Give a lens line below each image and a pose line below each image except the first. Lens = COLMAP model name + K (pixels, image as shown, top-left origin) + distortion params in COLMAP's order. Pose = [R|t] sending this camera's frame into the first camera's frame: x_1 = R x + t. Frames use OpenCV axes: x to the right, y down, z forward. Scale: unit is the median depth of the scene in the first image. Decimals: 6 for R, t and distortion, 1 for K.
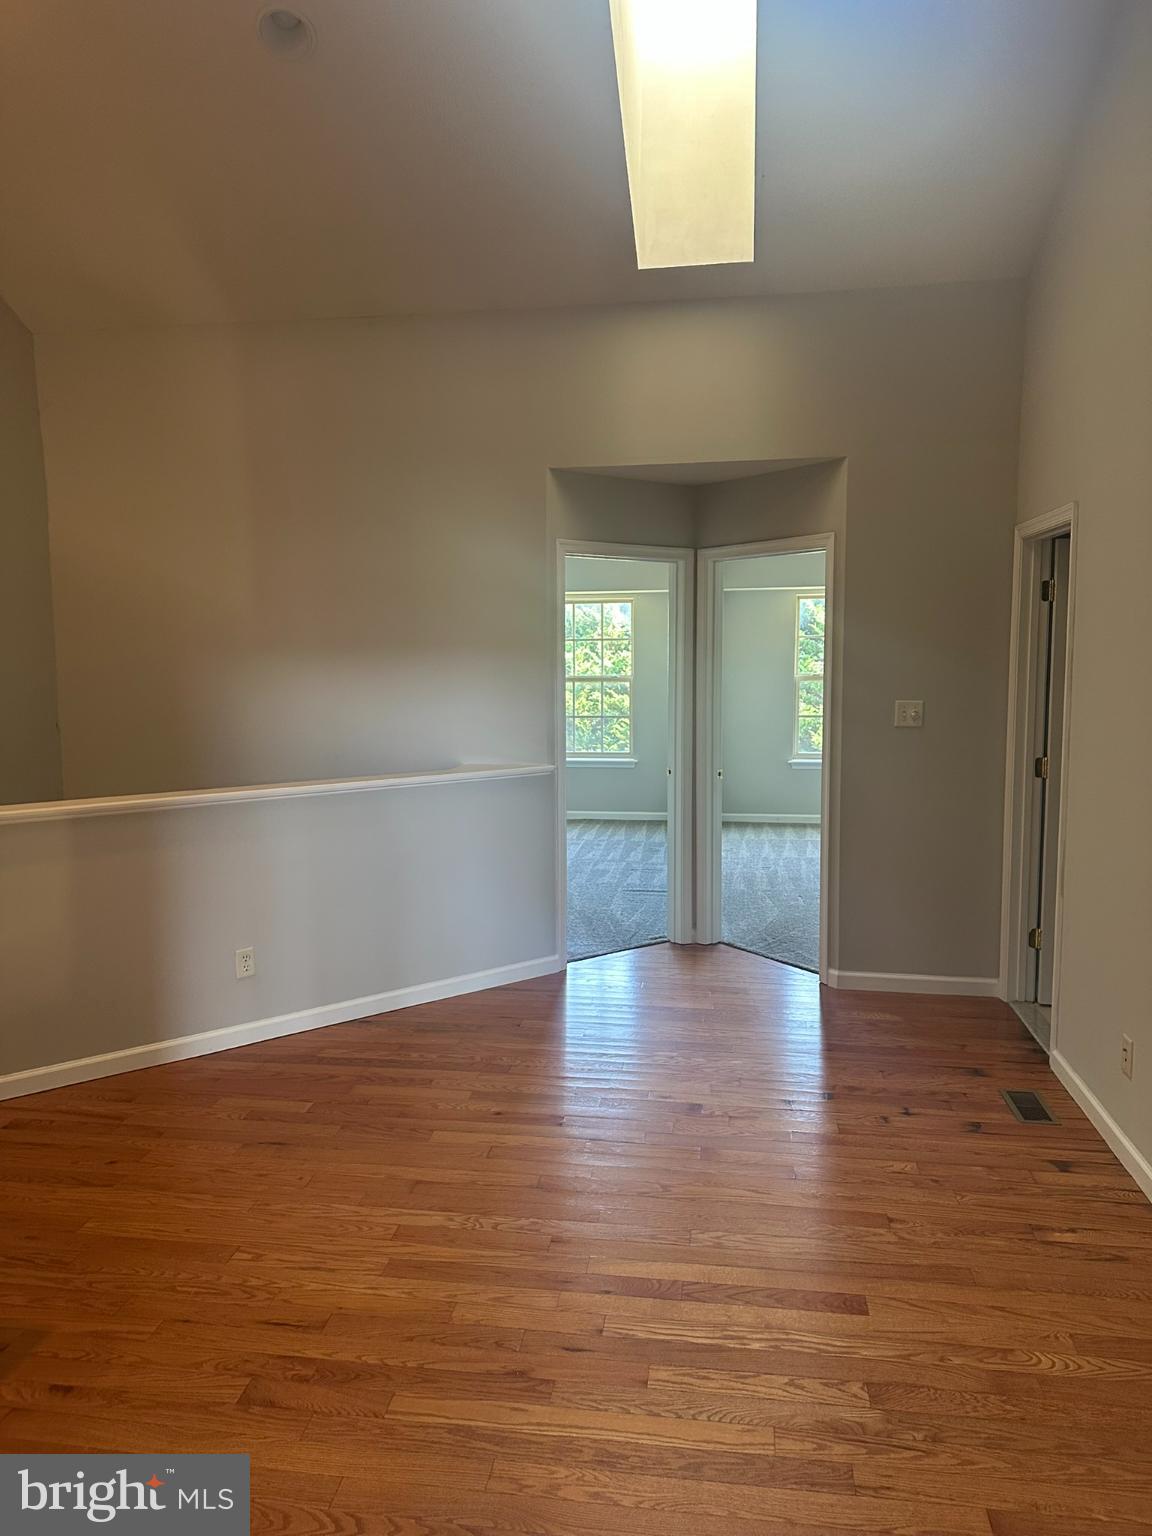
lens RADIAL K [[1083.7, 0, 576.1], [0, 1083.7, 772.7], [0, 0, 1]] dist [0.072275, -0.051187]
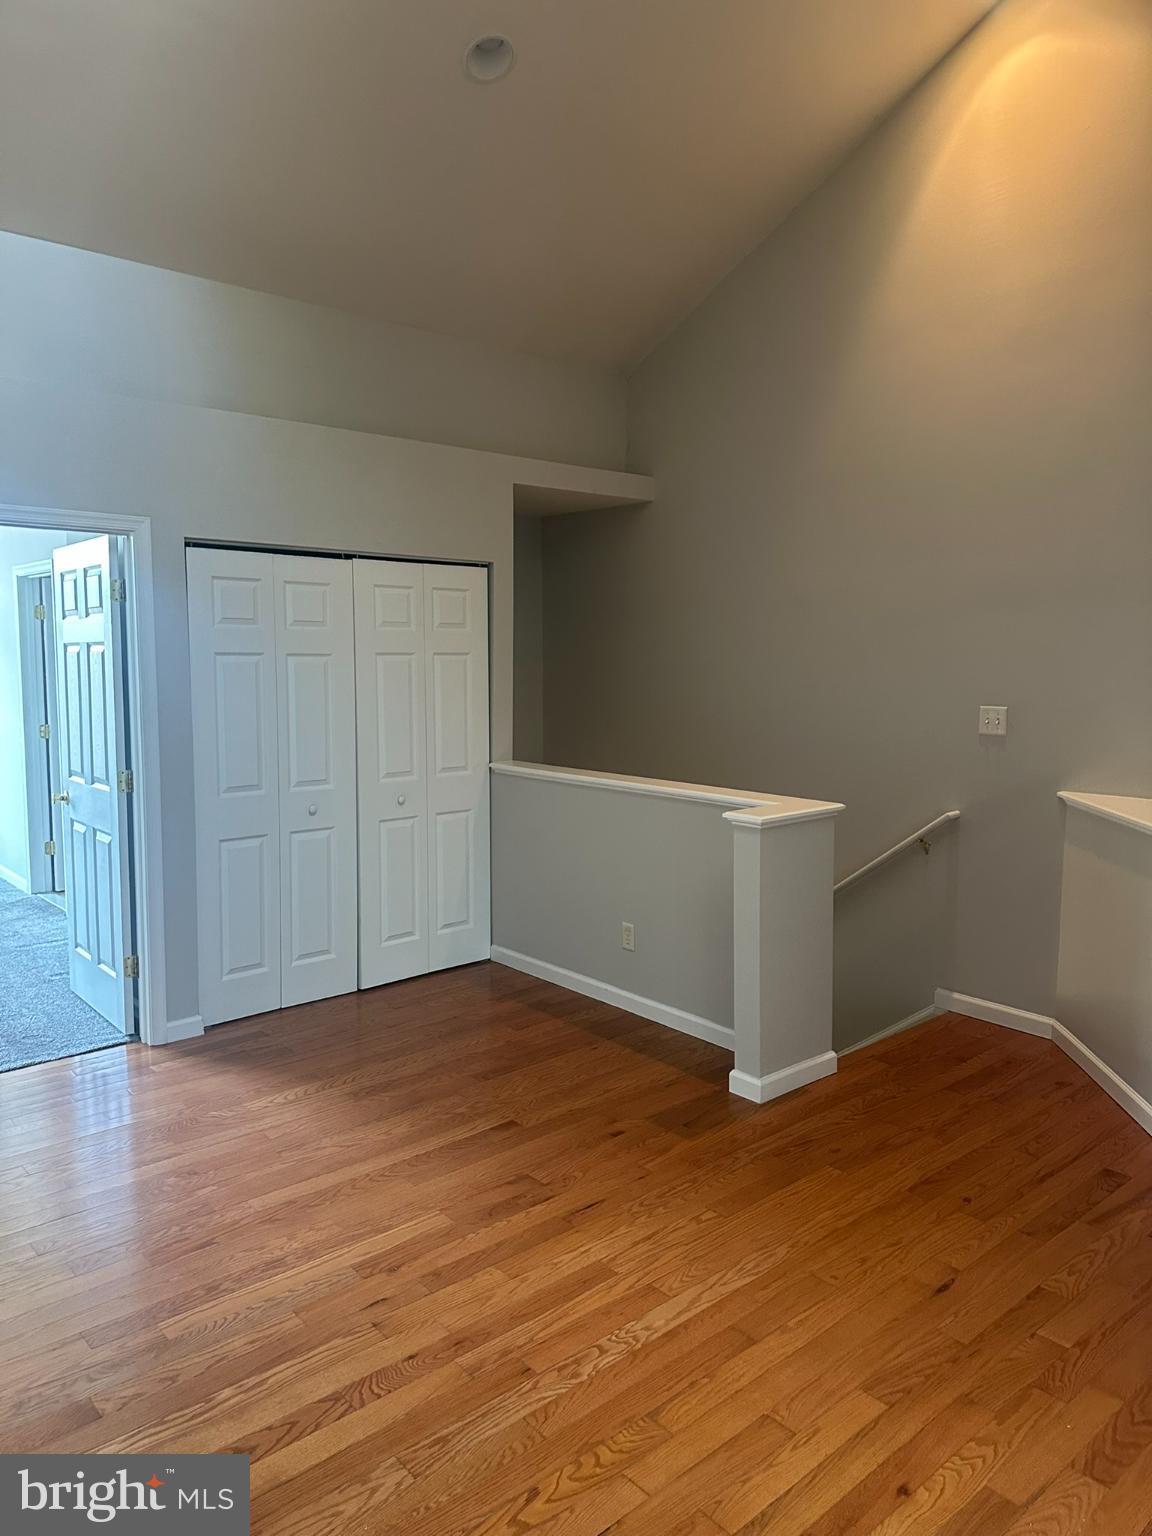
lens RADIAL K [[1083.7, 0, 578.0], [0, 1083.7, 759.2], [0, 0, 1]] dist [0.072275, -0.051187]
pose [[-0.646294, 0.081173, -0.758759, 0.643030], [-0.084336, 0.980637, 0.176745, -0.206899], [0.758414, 0.178220, -0.626934, 1.715859]]
